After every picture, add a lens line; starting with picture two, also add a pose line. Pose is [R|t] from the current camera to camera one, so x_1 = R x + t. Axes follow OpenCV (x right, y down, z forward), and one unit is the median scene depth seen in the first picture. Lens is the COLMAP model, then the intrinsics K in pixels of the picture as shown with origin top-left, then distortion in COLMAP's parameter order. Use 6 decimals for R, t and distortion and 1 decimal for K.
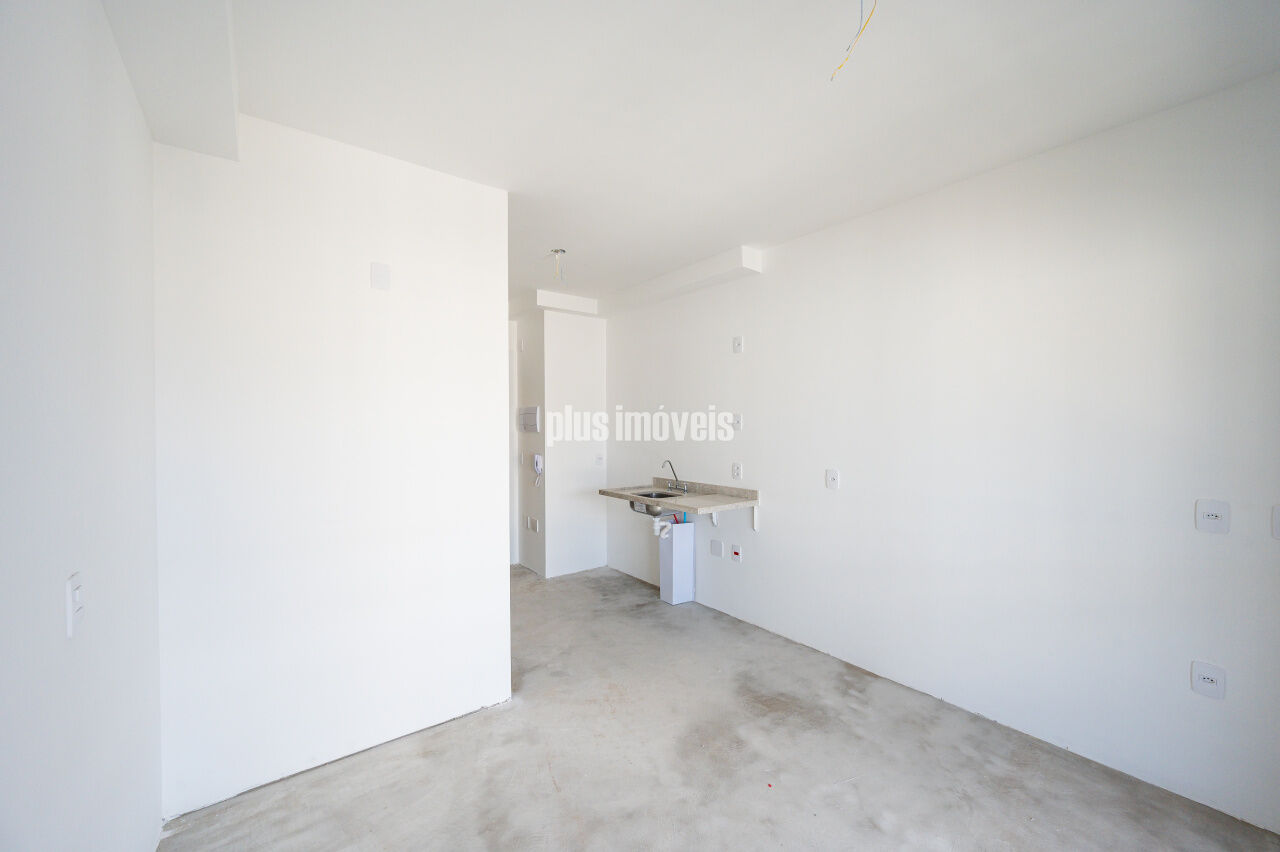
lens RADIAL K [[512.7, 0, 643.7], [0, 512.7, 423.6], [0, 0, 1]] dist [-0.000520, -0.000441]
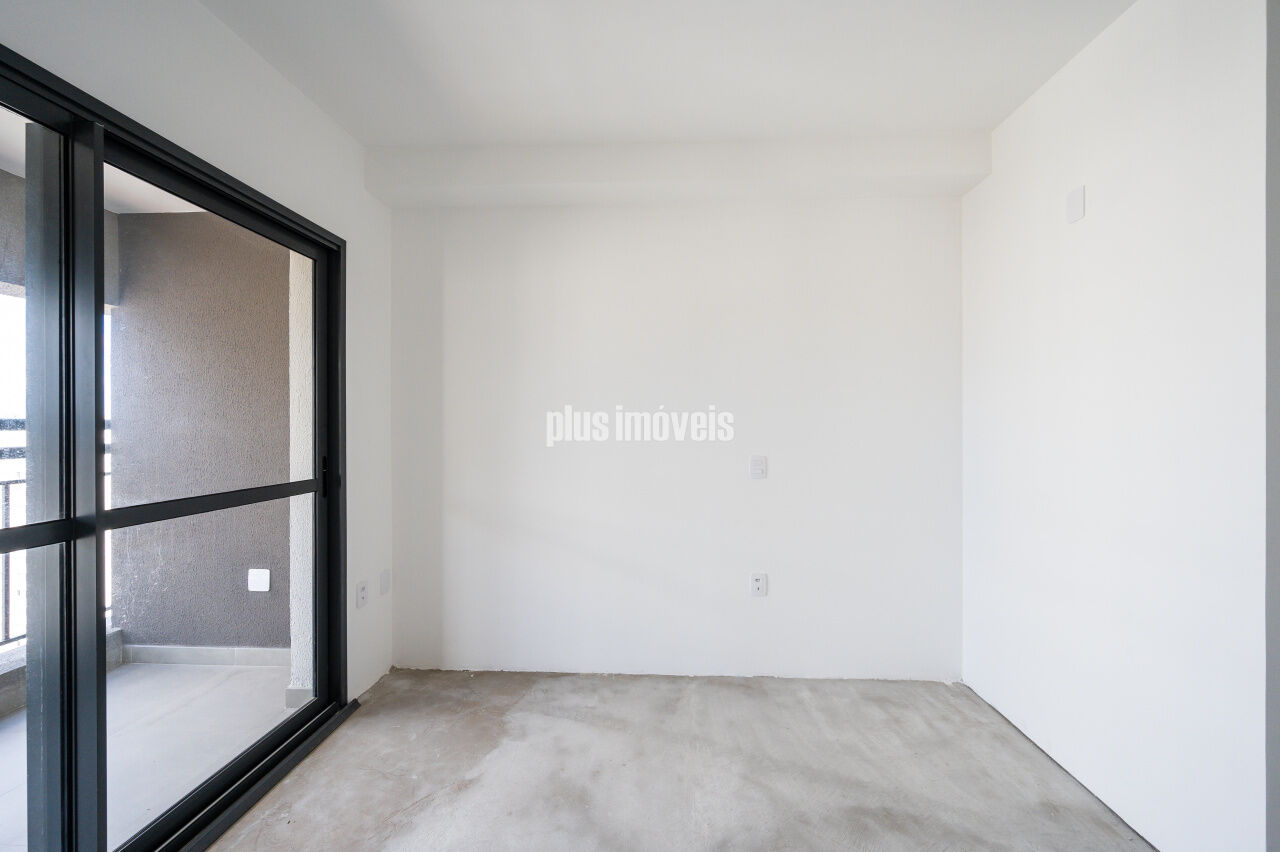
lens RADIAL K [[512.7, 0, 640.8], [0, 512.7, 425.9], [0, 0, 1]] dist [-0.000520, -0.000441]
pose [[-0.650953, 0.007150, -0.759084, 0.353274], [0.002578, 0.999971, 0.007209, 0.036846], [0.759114, 0.002736, -0.650952, 0.641944]]
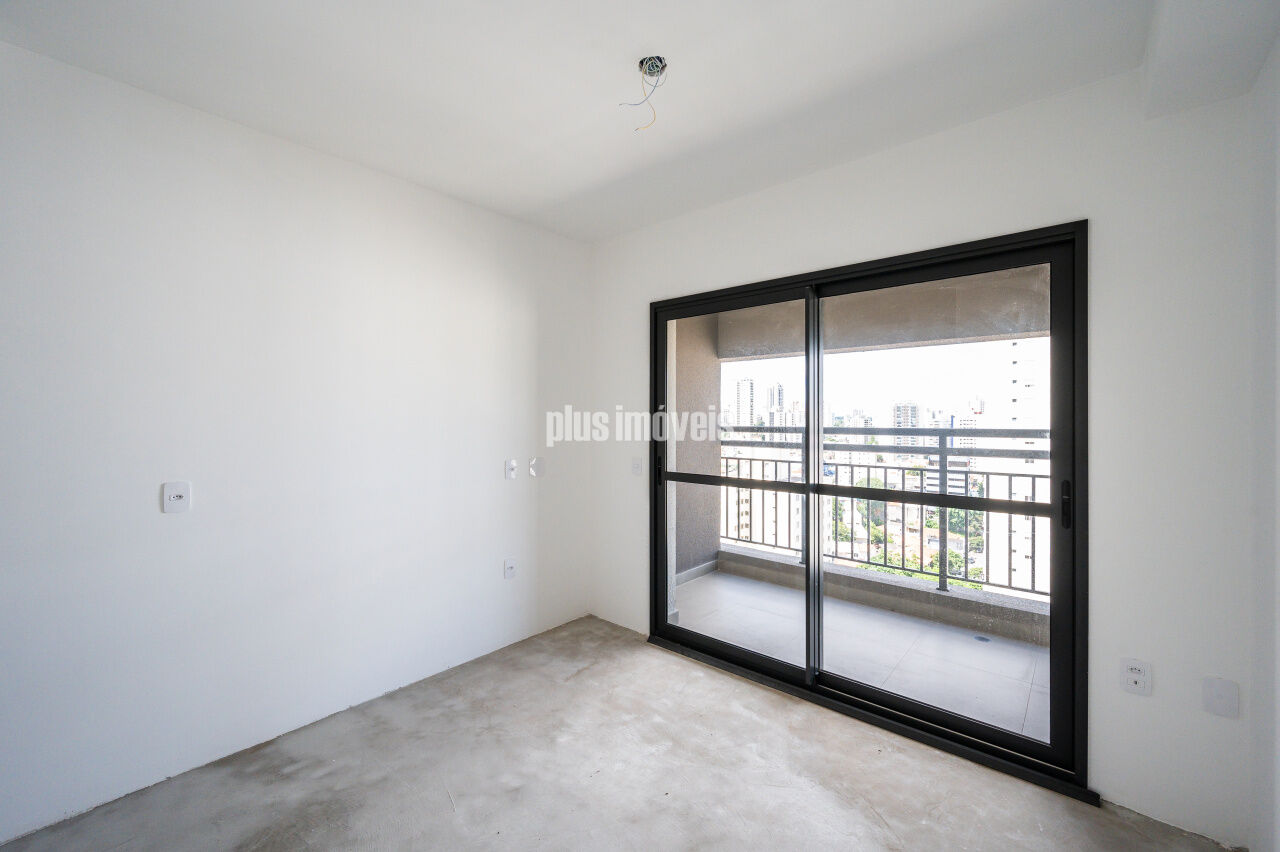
lens RADIAL K [[512.7, 0, 646.7], [0, 512.7, 422.0], [0, 0, 1]] dist [-0.000520, -0.000441]
pose [[-0.212791, -0.003195, 0.977093, -0.323471], [0.000752, 0.999994, 0.003433, 0.011992], [-0.977098, 0.001465, -0.212787, 0.488956]]
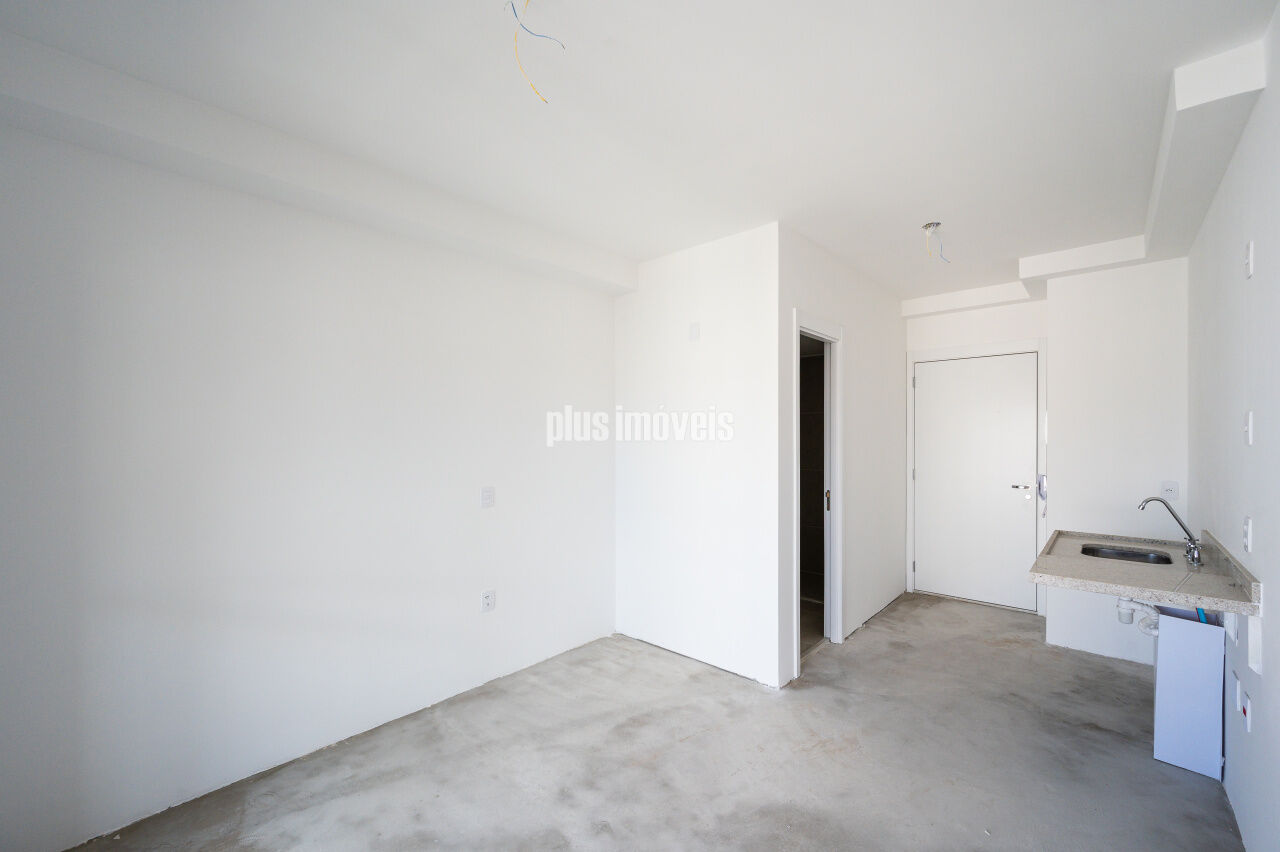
lens RADIAL K [[512.7, 0, 661.4], [0, 512.7, 434.9], [0, 0, 1]] dist [-0.000520, -0.000441]
pose [[0.193154, -0.002568, -0.981165, 0.559249], [0.000494, 0.999997, -0.002520, 0.003165], [0.981168, 0.000002, 0.193155, 0.406870]]
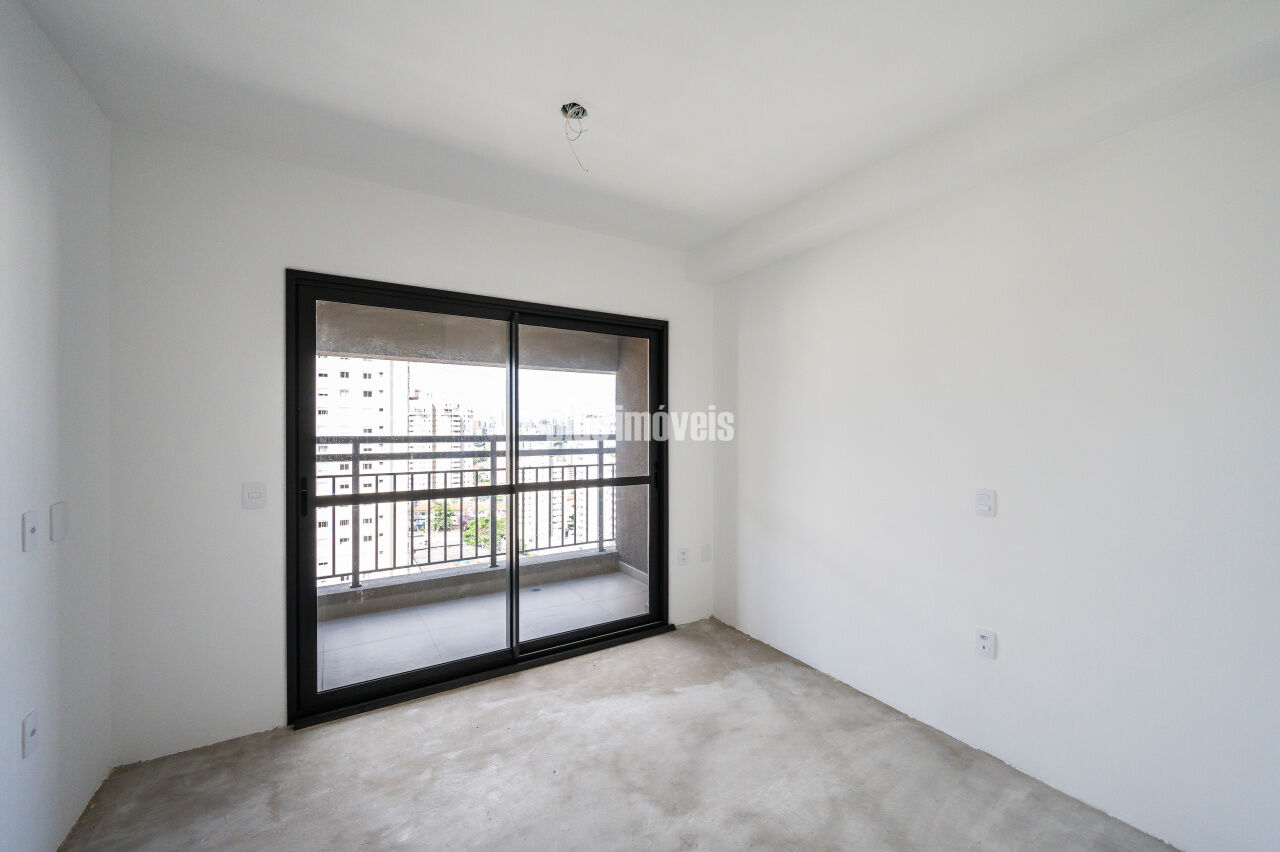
lens RADIAL K [[512.7, 0, 684.9], [0, 512.7, 432.6], [0, 0, 1]] dist [-0.000520, -0.000441]
pose [[-0.998391, 0.002008, 0.056673, 0.010665], [0.002616, 0.999940, 0.010669, 0.009995], [-0.056648, 0.010800, -0.998336, 0.924495]]
